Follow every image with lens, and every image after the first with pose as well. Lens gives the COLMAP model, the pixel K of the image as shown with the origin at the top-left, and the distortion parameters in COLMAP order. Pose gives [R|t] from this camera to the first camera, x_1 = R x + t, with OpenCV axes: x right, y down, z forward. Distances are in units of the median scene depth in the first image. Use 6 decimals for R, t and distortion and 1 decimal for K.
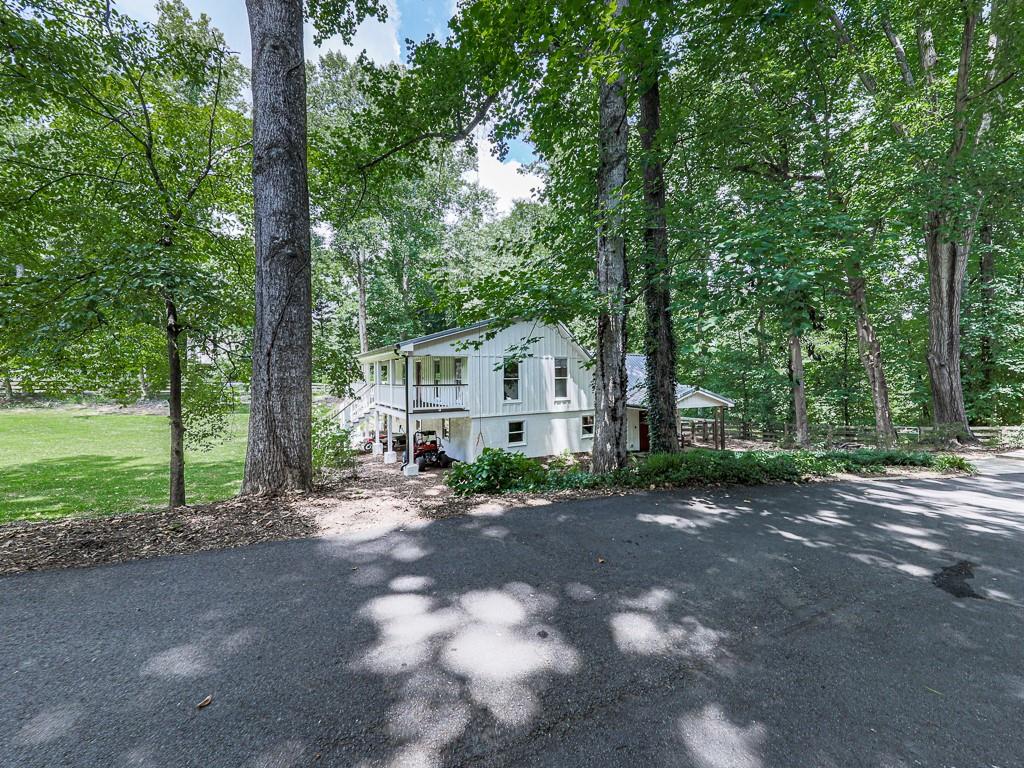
lens RADIAL K [[403.6, 0, 491.4], [0, 403.6, 366.1], [0, 0, 1]] dist [-0.000080, -0.000359]
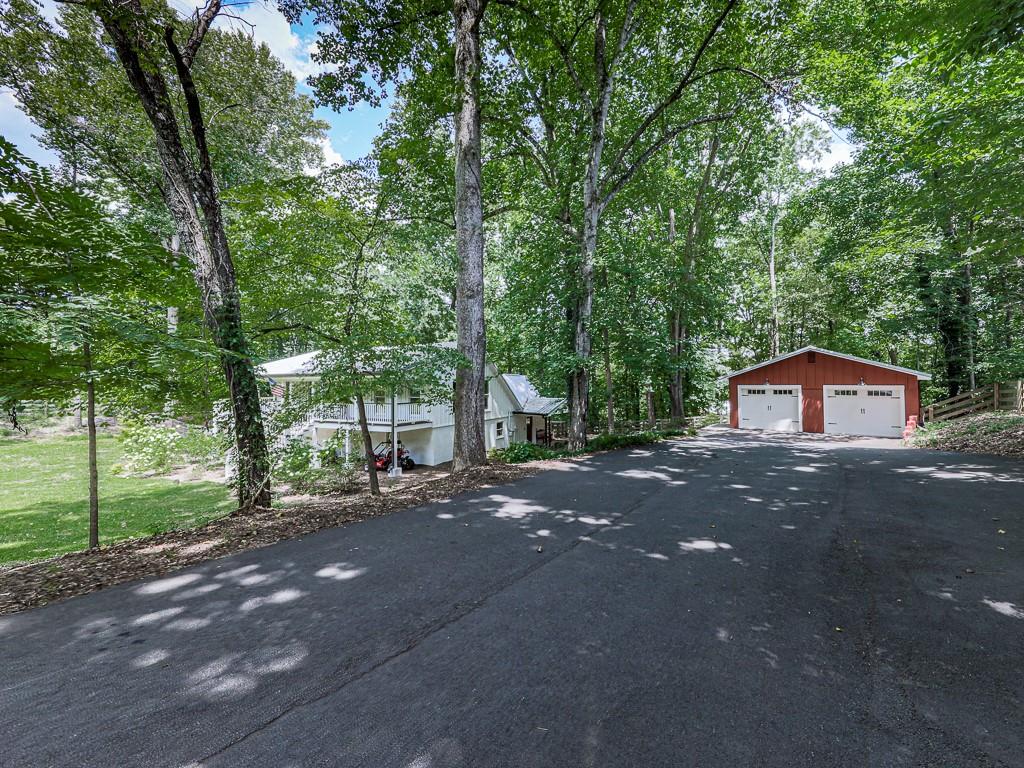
lens RADIAL K [[409.1, 0, 521.1], [0, 409.1, 375.4], [0, 0, 1]] dist [-0.010458, 0.000314]
pose [[0.862017, 0.008538, 0.506807, -0.559111], [-0.008982, 0.999958, -0.001568, -0.048567], [-0.506799, -0.003200, 0.862058, -0.331430]]
